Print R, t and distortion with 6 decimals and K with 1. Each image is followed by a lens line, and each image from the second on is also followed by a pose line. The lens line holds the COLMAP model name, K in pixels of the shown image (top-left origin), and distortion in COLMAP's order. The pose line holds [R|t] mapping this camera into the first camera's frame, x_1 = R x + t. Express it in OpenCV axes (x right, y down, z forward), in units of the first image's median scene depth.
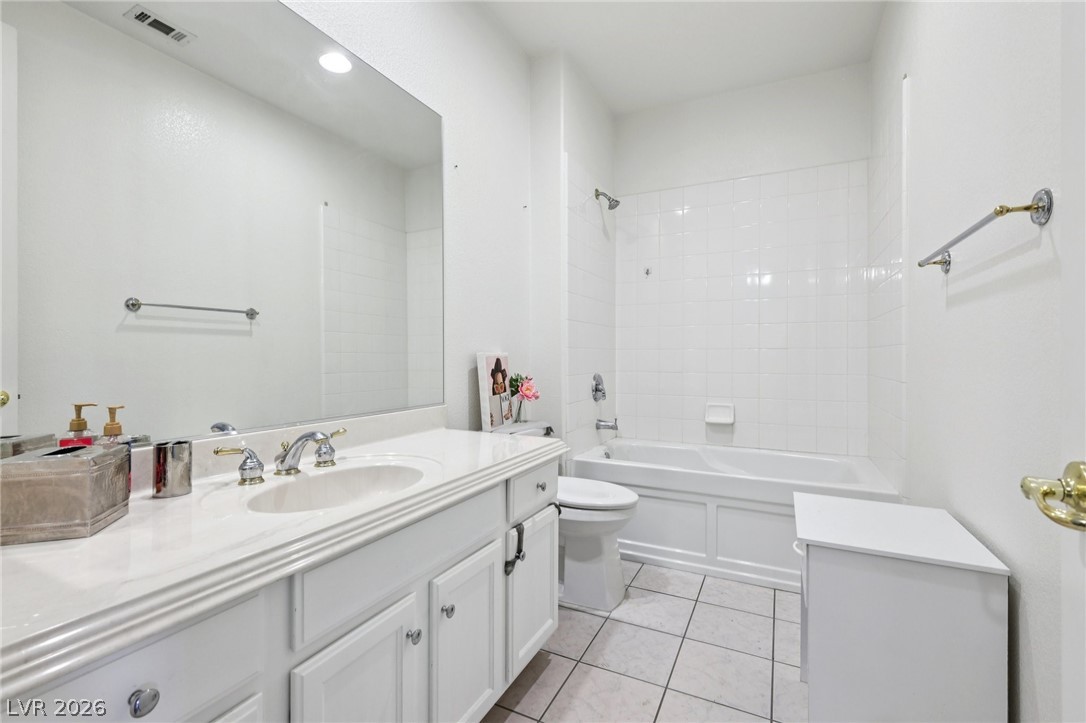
lens RADIAL K [[474.5, 0, 541.5], [0, 474.5, 352.6], [0, 0, 1]] dist [0.000629, 0.000299]
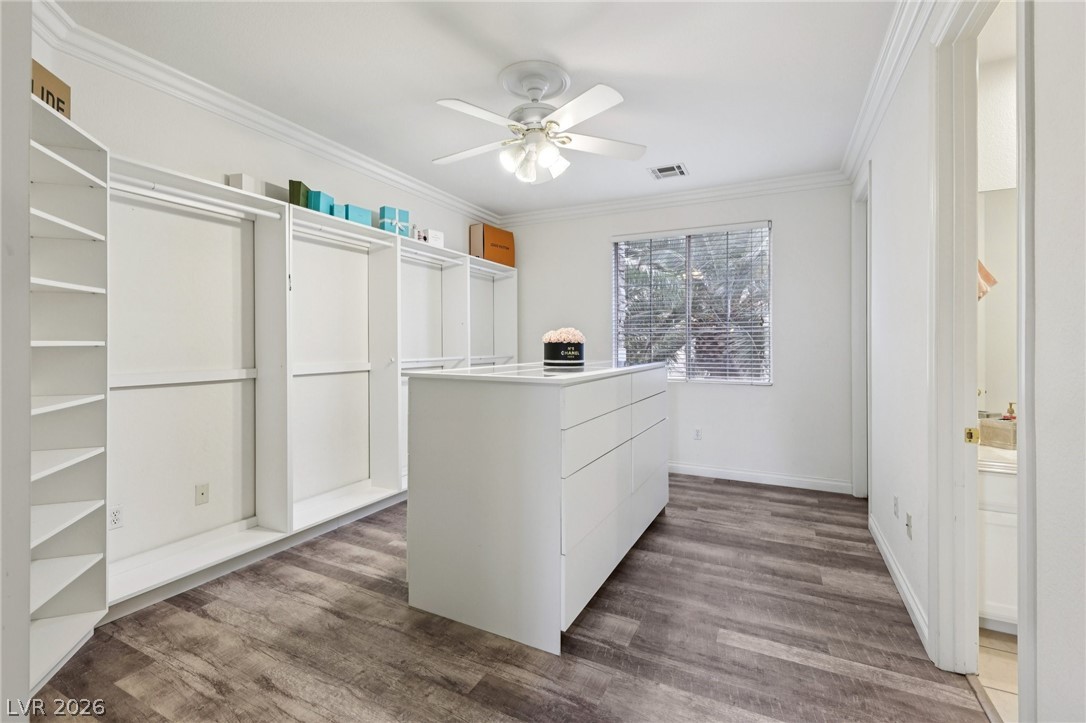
lens RADIAL K [[477.7, 0, 544.3], [0, 477.7, 344.3], [0, 0, 1]] dist [0.001856, 0.000441]
pose [[0.007304, 0.000255, -0.999973, 0.687169], [0.004409, 0.999990, 0.000287, -0.094615], [0.999964, -0.004411, 0.007303, -0.661824]]
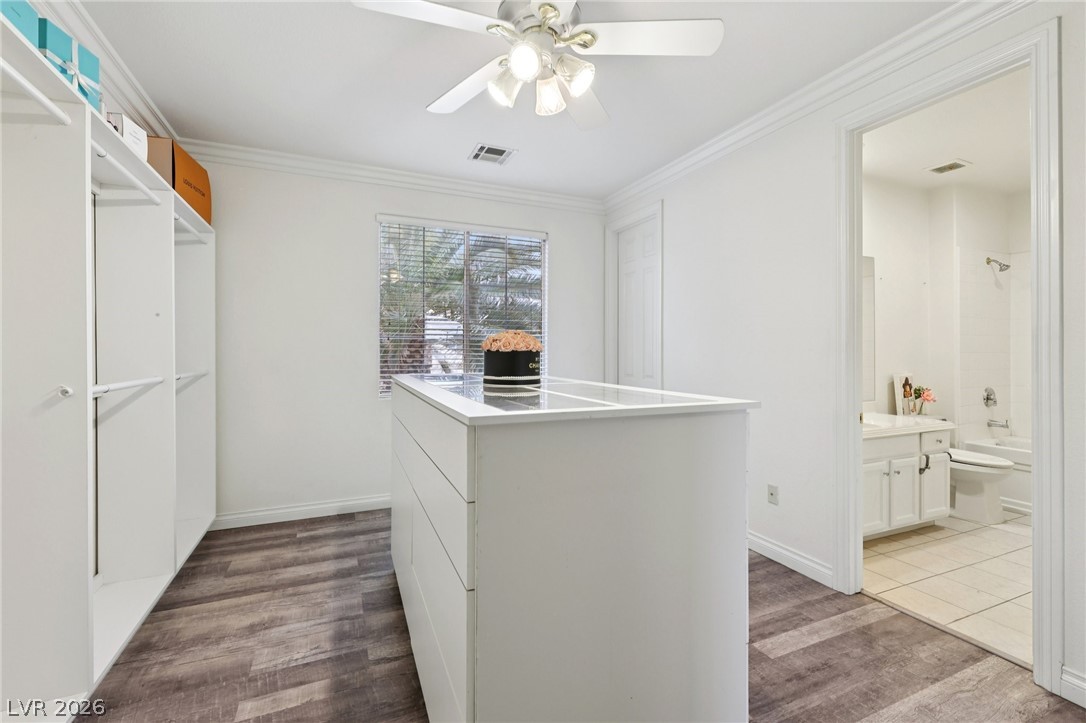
lens RADIAL K [[474.5, 0, 541.5], [0, 474.5, 352.6], [0, 0, 1]] dist [0.000629, 0.000299]
pose [[0.772647, 0.000057, -0.634836, -0.019639], [0.004387, 0.999976, 0.005429, -0.100555], [0.634821, -0.006980, 0.772628, -1.299688]]
